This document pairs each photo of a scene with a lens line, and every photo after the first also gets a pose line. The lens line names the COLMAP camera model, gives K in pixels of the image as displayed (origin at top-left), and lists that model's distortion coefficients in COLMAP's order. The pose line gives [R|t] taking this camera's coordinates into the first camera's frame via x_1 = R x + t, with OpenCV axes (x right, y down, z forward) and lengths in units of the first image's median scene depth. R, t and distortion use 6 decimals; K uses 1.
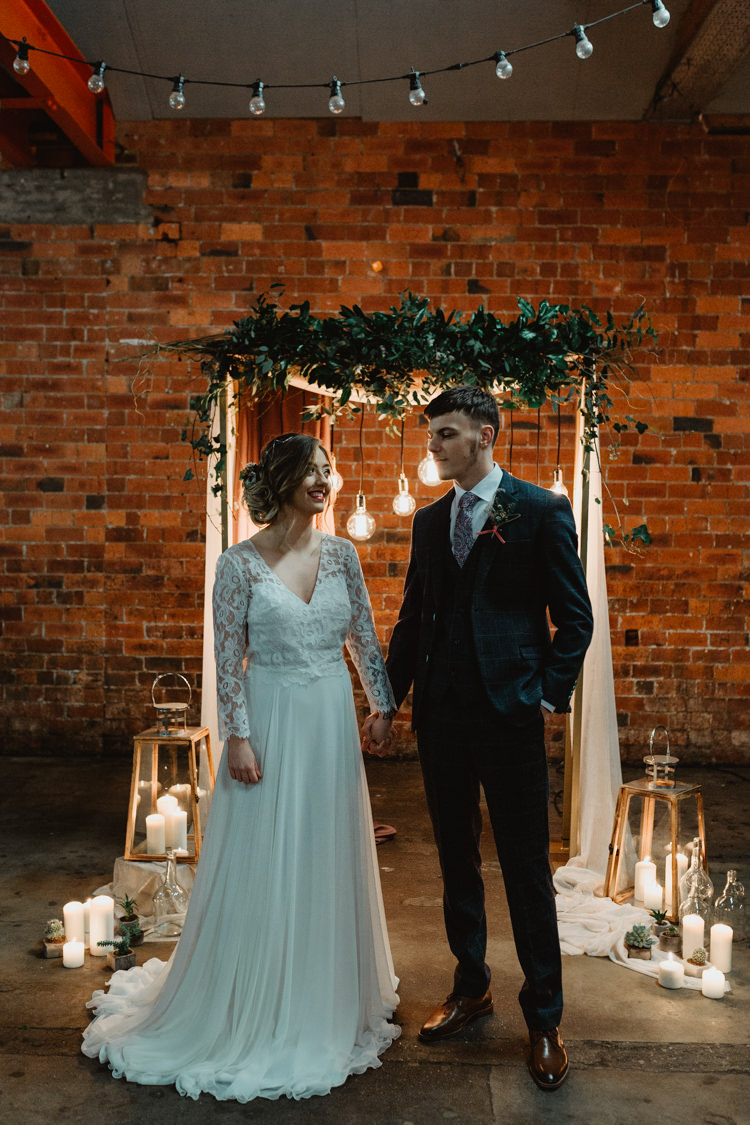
lens RADIAL K [[1069.8, 0, 373.0], [0, 1069.8, 563.1], [0, 0, 1]] dist [-0.021522, 0.000000]
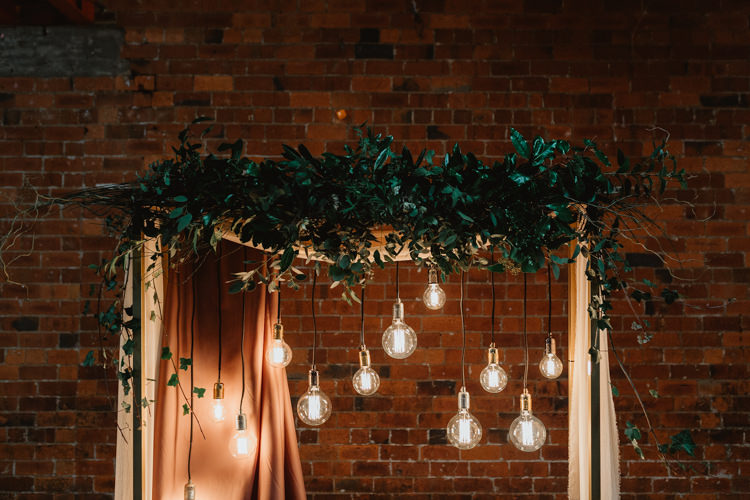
lens RADIAL K [[713.2, 0, 373.9], [0, 713.2, 251.5], [0, 0, 1]] dist [-0.021522, 0.000000]
pose [[0.999539, -0.009690, 0.028774, 0.014311], [0.012633, 0.994508, -0.103897, -0.068688], [-0.027609, 0.104213, 0.994172, 0.310555]]
